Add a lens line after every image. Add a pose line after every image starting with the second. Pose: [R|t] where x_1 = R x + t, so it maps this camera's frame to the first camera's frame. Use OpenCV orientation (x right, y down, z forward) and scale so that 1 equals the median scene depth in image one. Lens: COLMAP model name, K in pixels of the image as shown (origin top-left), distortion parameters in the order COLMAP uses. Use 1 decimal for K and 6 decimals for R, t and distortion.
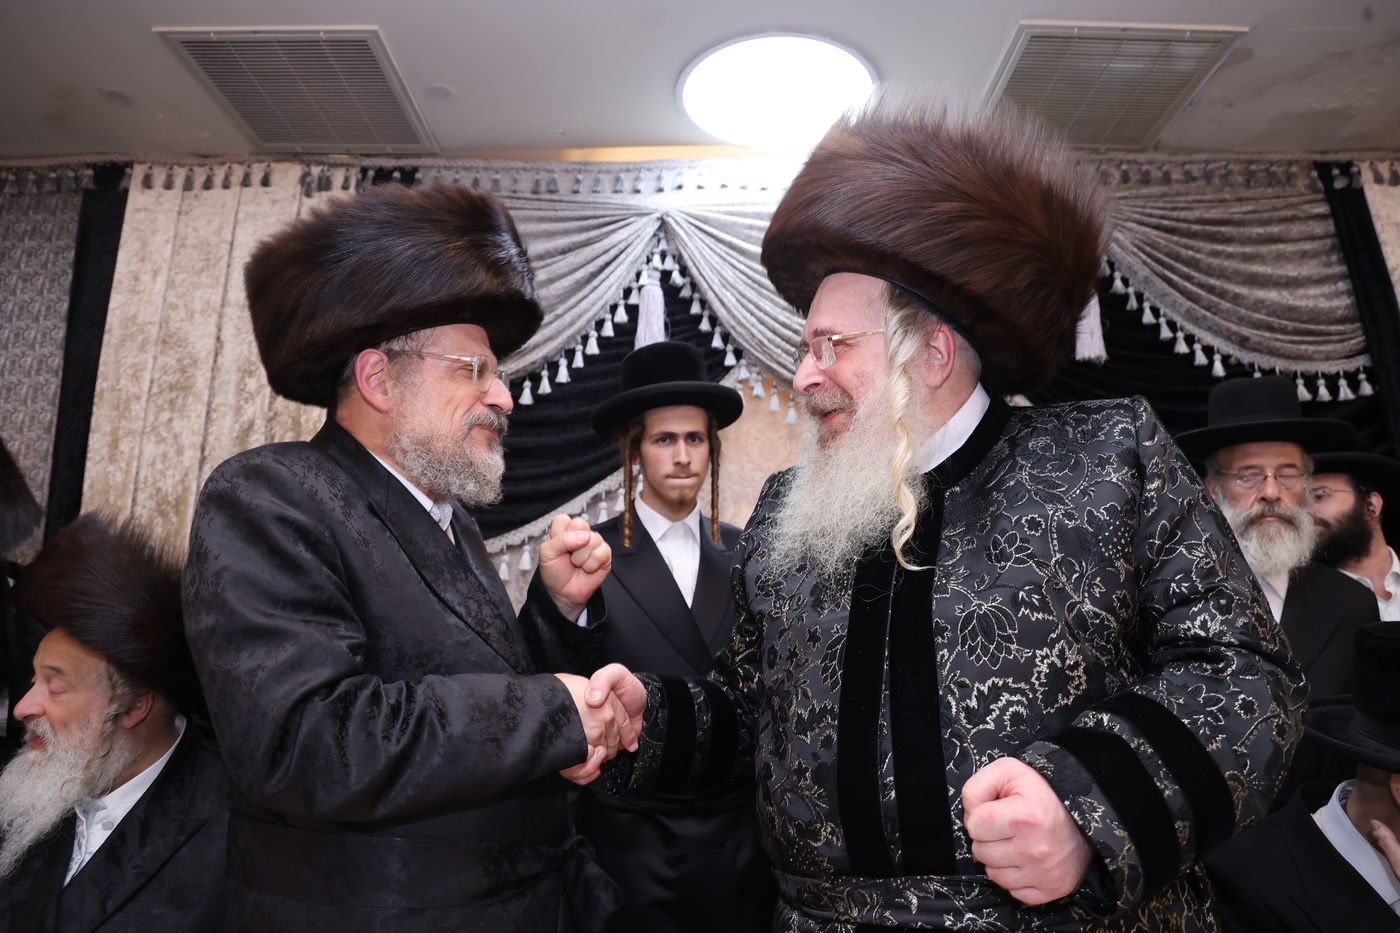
lens RADIAL K [[995.0, 0, 705.5], [0, 995.0, 452.6], [0, 0, 1]] dist [-0.094672, 0.069425]
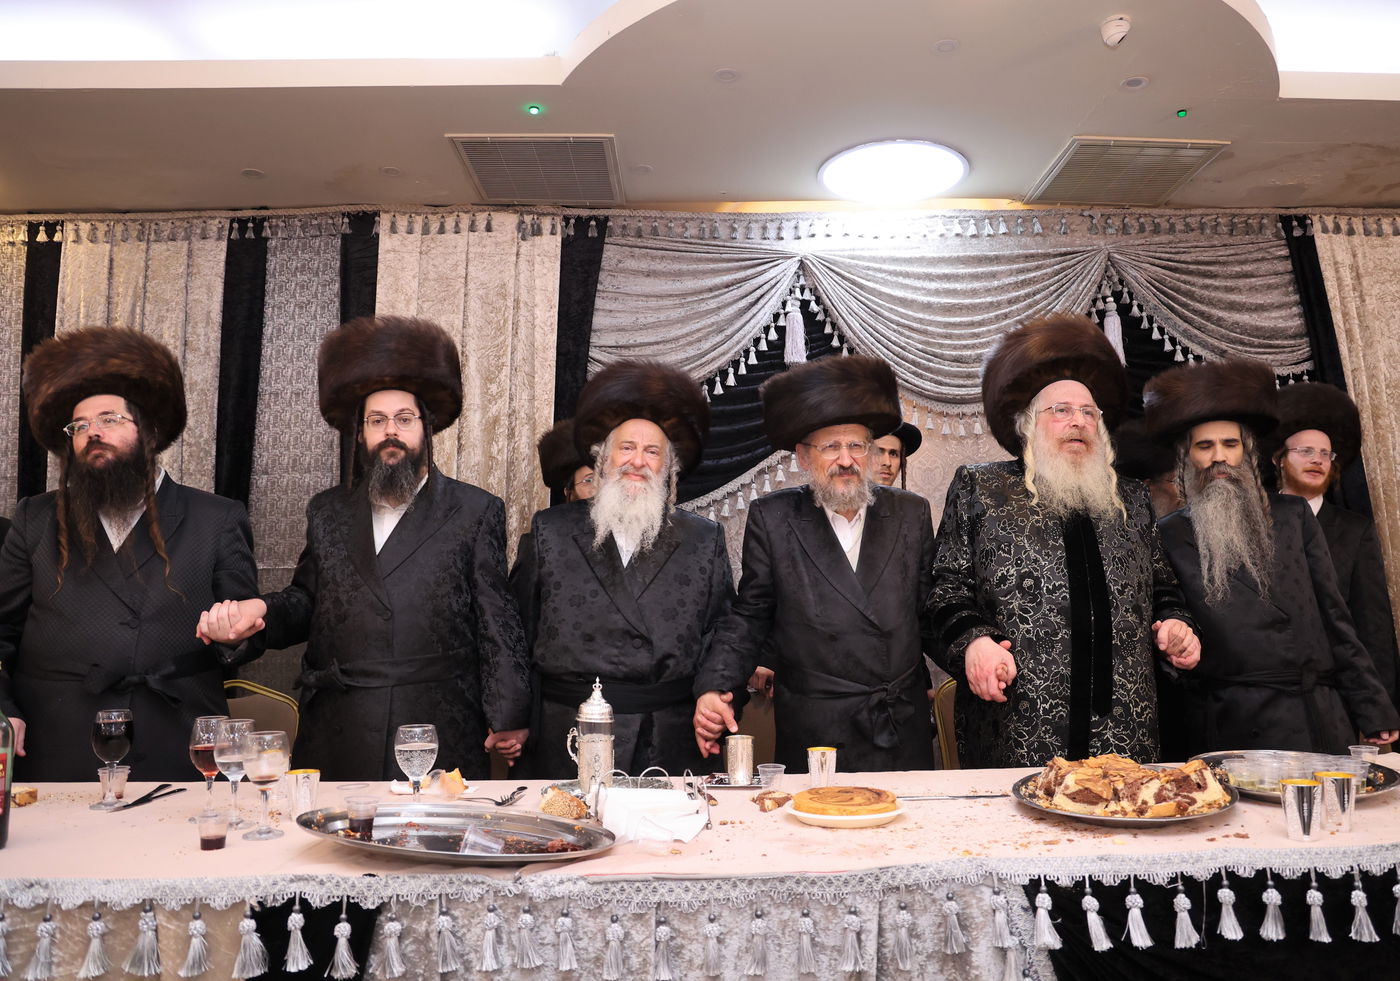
lens RADIAL K [[1053.1, 0, 758.3], [0, 1053.1, 492.8], [0, 0, 1]] dist [-0.091646, 0.064374]
pose [[0.998434, -0.015430, 0.053779, -0.184441], [0.009874, 0.994726, 0.102094, -0.070730], [-0.055071, -0.101404, 0.993320, -0.435663]]
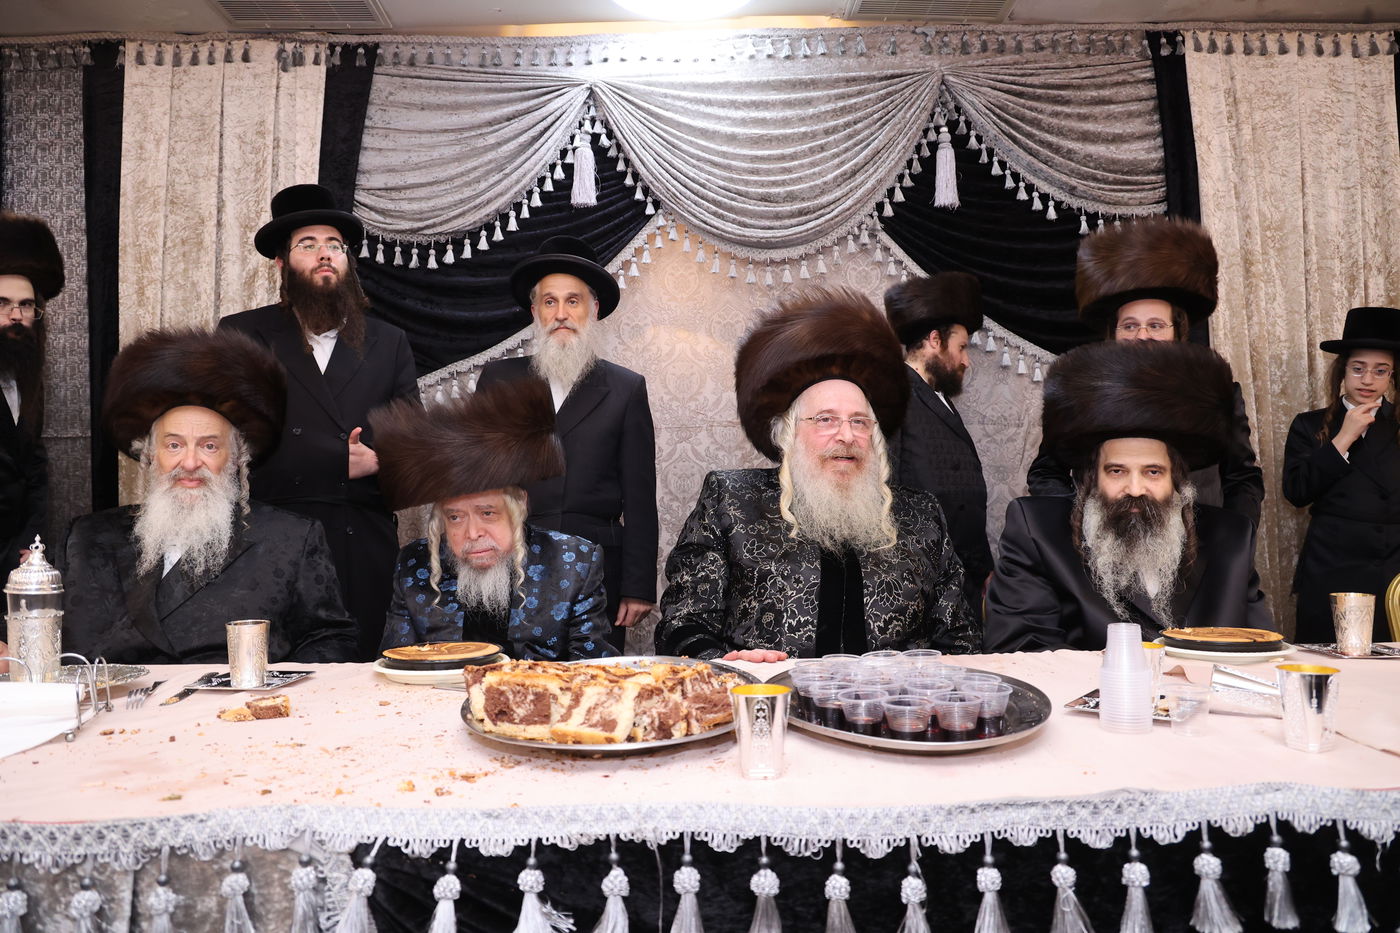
lens RADIAL K [[995.0, 0, 710.8], [0, 995.0, 479.5], [0, 0, 1]] dist [-0.094672, 0.069425]
pose [[0.999321, -0.021064, 0.030235, 0.054654], [0.014923, 0.981552, 0.190612, 0.001254], [-0.033692, -0.190032, 0.981200, -0.245961]]
